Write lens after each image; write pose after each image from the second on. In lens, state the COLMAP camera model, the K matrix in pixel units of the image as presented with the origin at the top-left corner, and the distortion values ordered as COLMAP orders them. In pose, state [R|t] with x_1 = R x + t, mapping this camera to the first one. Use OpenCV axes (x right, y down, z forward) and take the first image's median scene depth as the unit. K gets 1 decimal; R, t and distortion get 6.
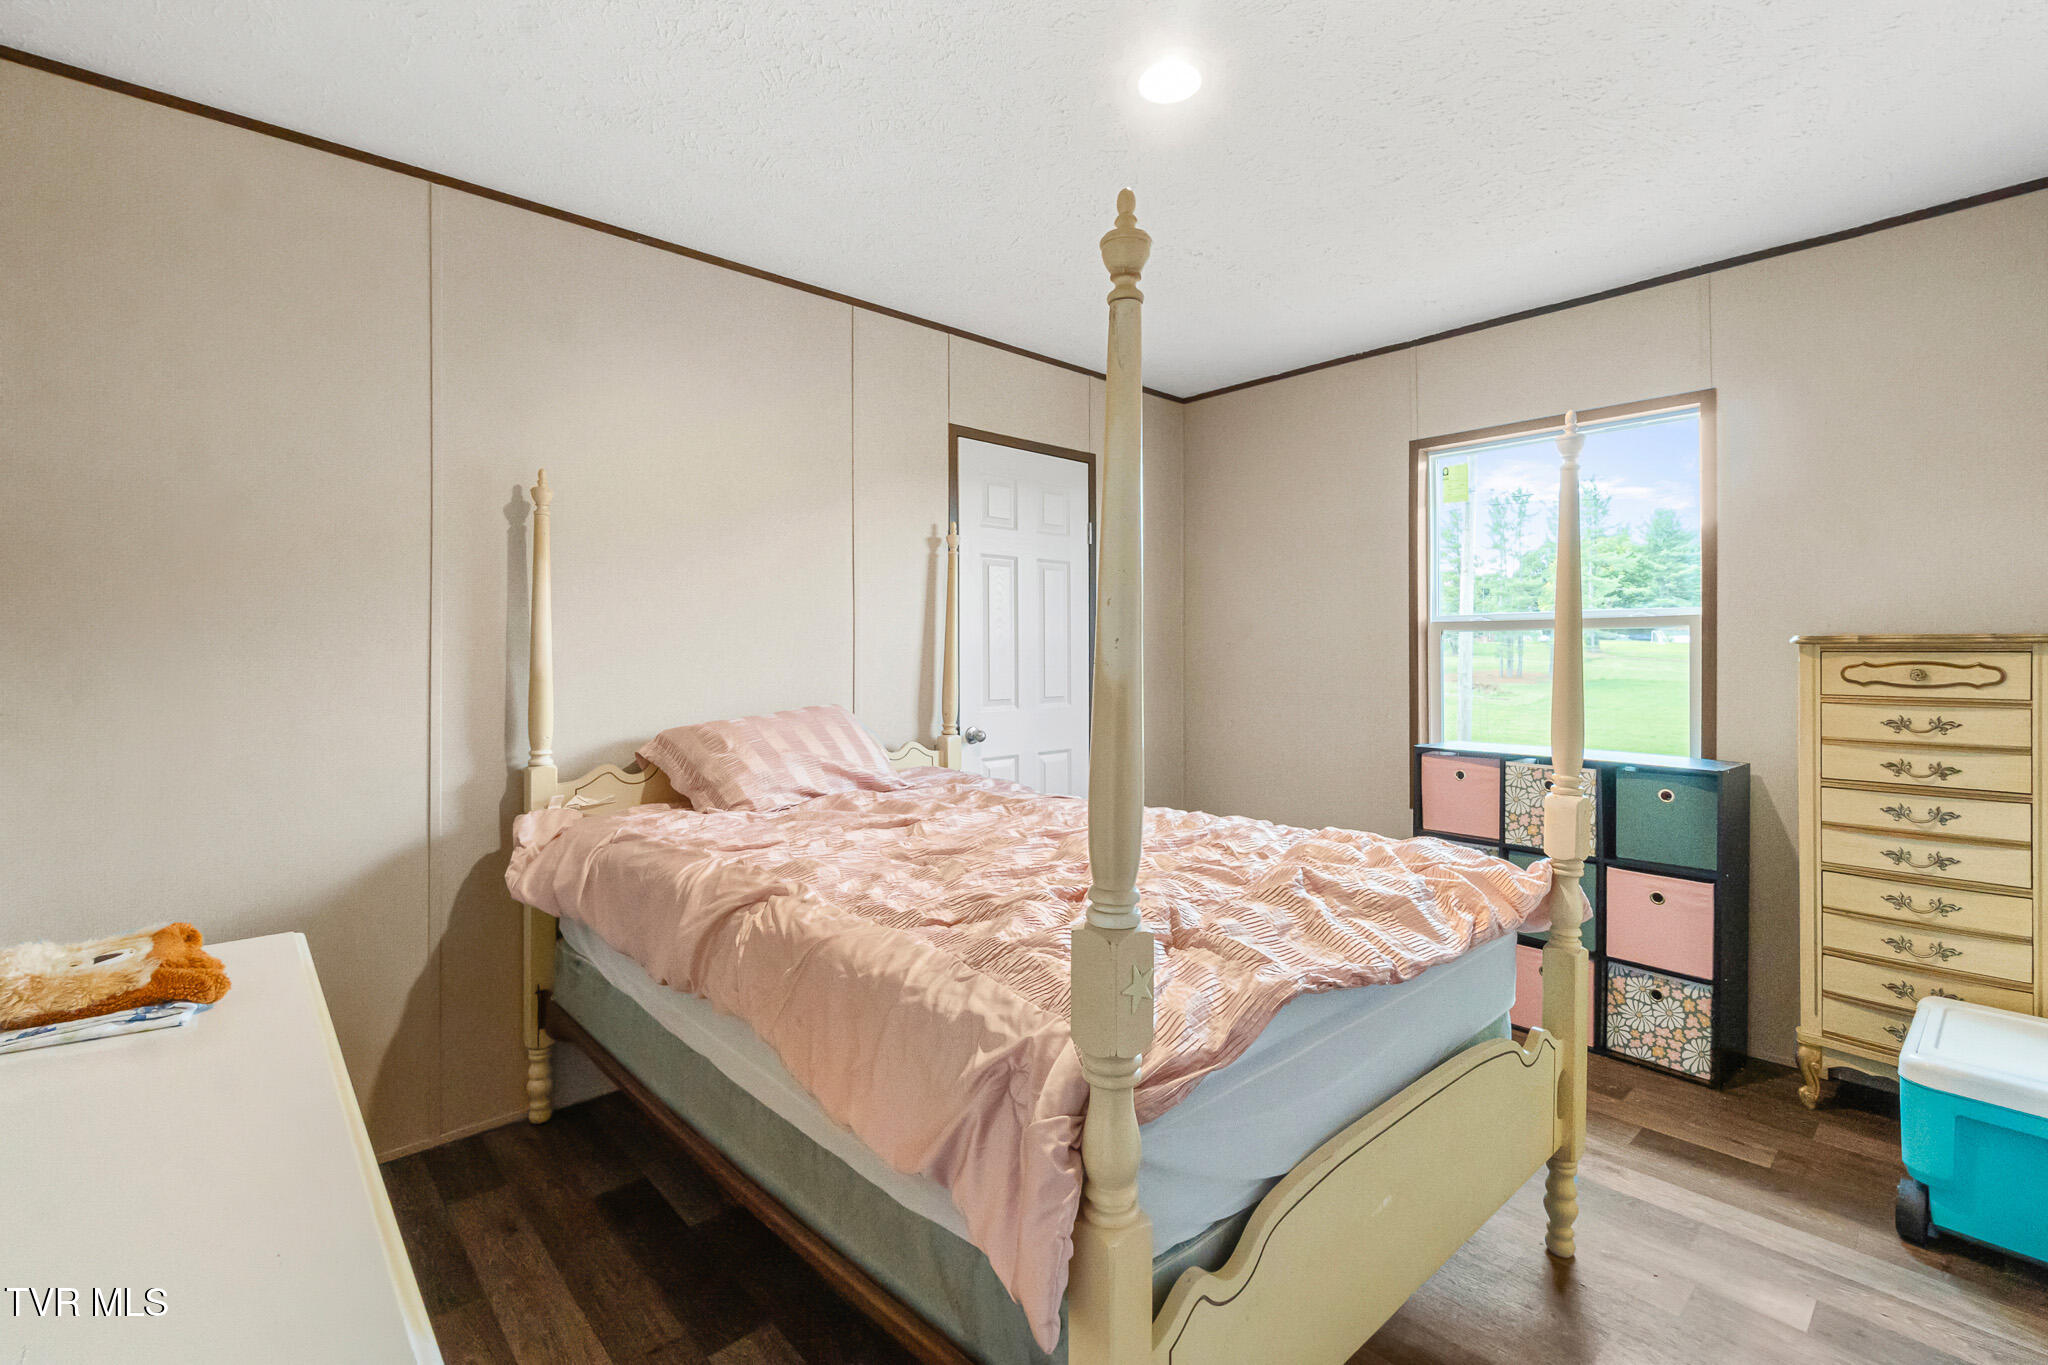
lens RADIAL K [[910.1, 0, 1013.8], [0, 910.1, 644.9], [0, 0, 1]] dist [-0.000725, -0.000126]
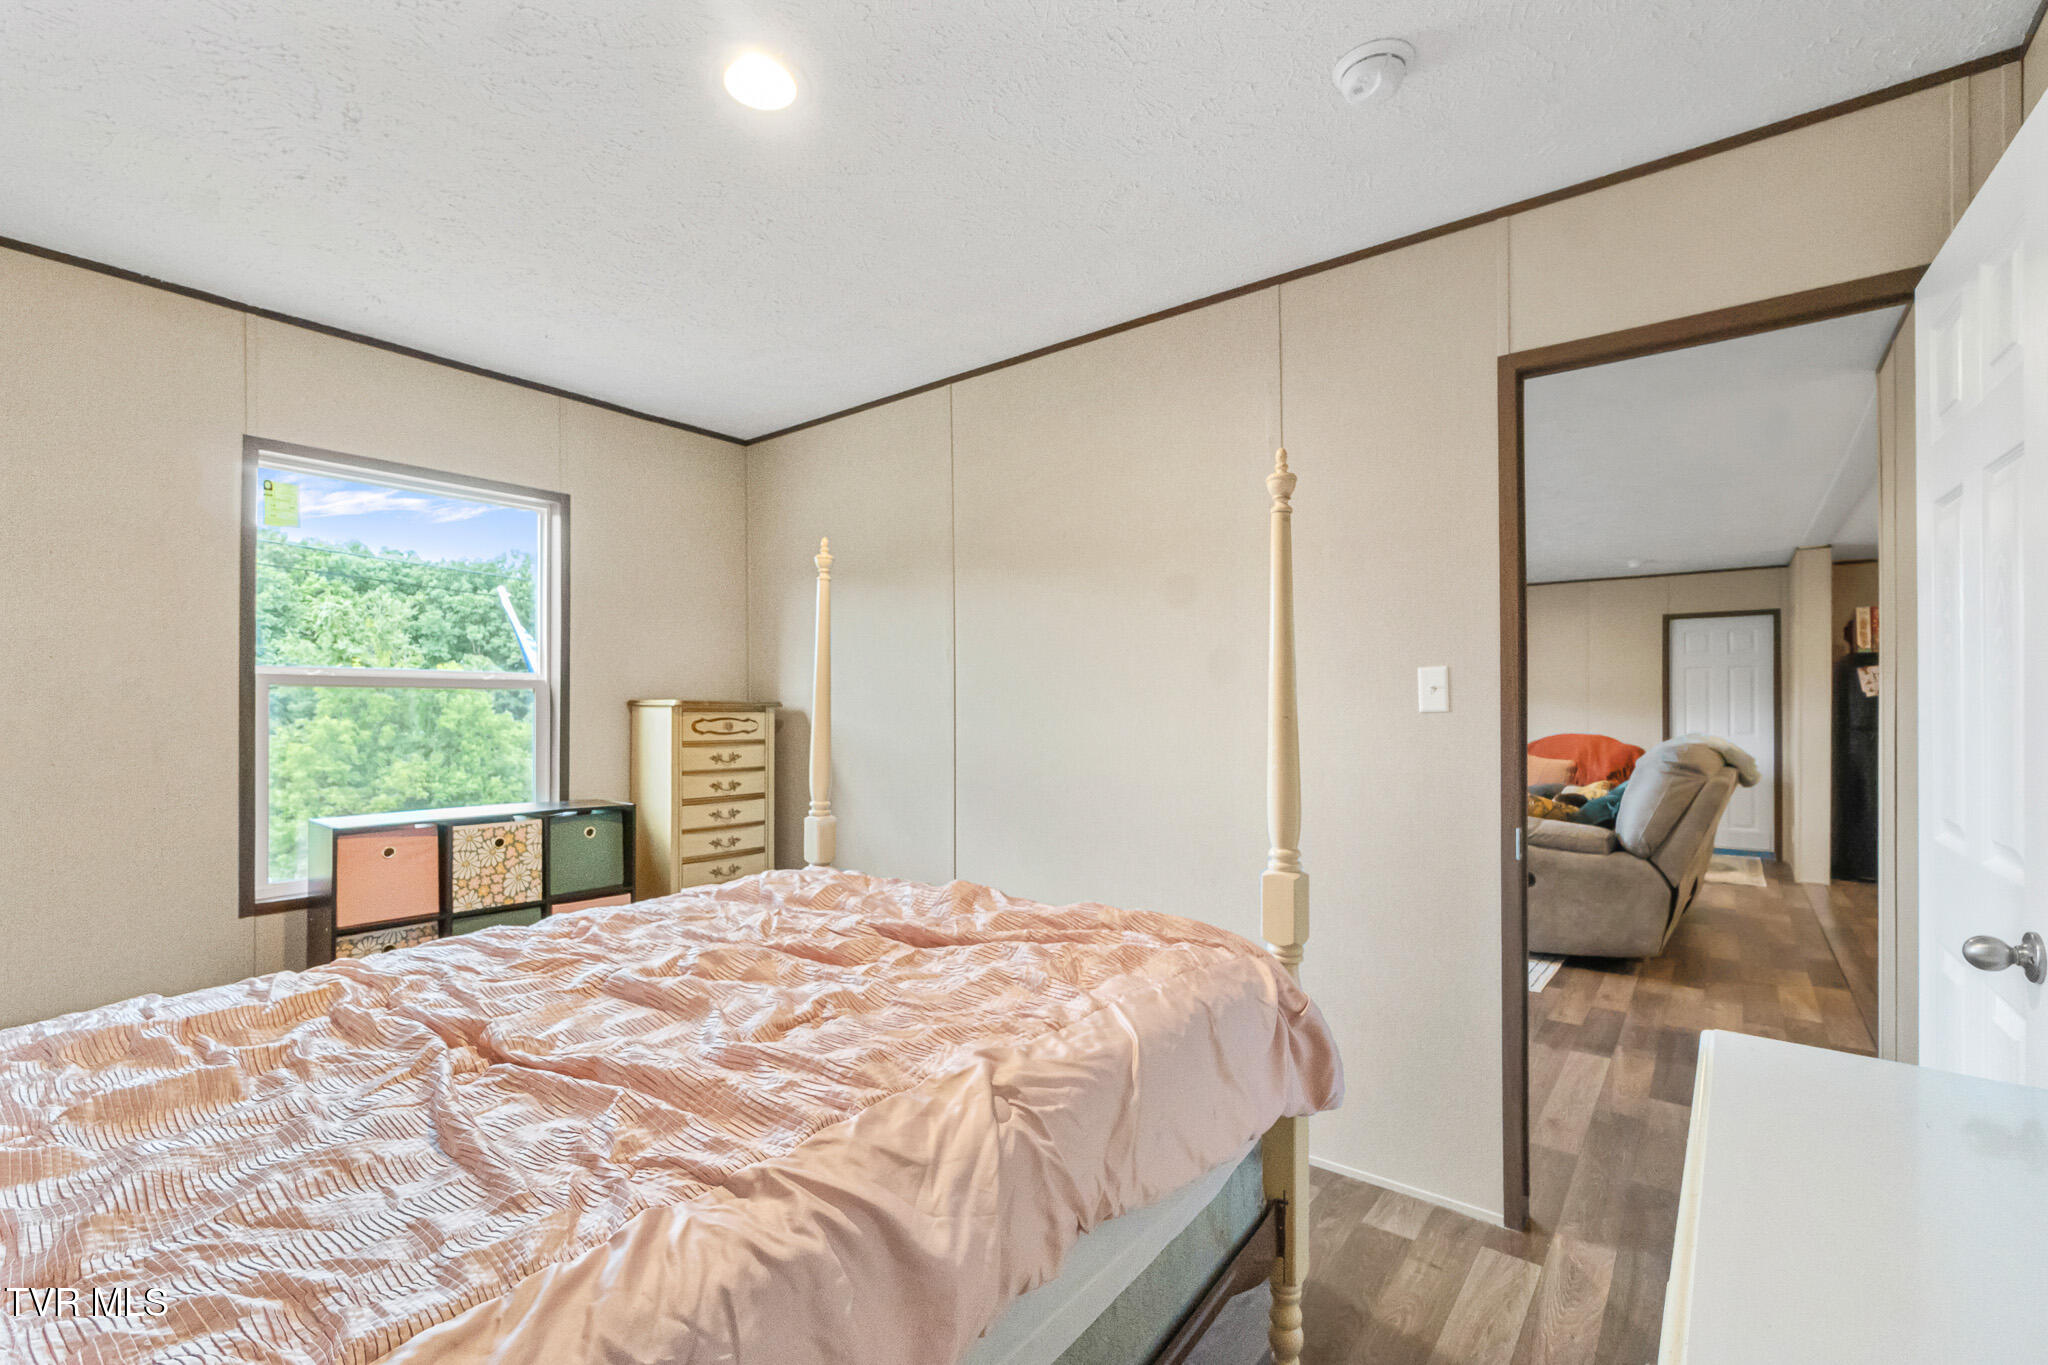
lens RADIAL K [[886.7, 0, 1017.9], [0, 886.7, 711.3], [0, 0, 1]] dist [-0.003223, -0.000225]
pose [[-0.147364, -0.009181, 0.989040, -0.600470], [-0.016097, 0.999847, 0.006883, -0.011771], [-0.988951, -0.014906, -0.147489, 0.719250]]
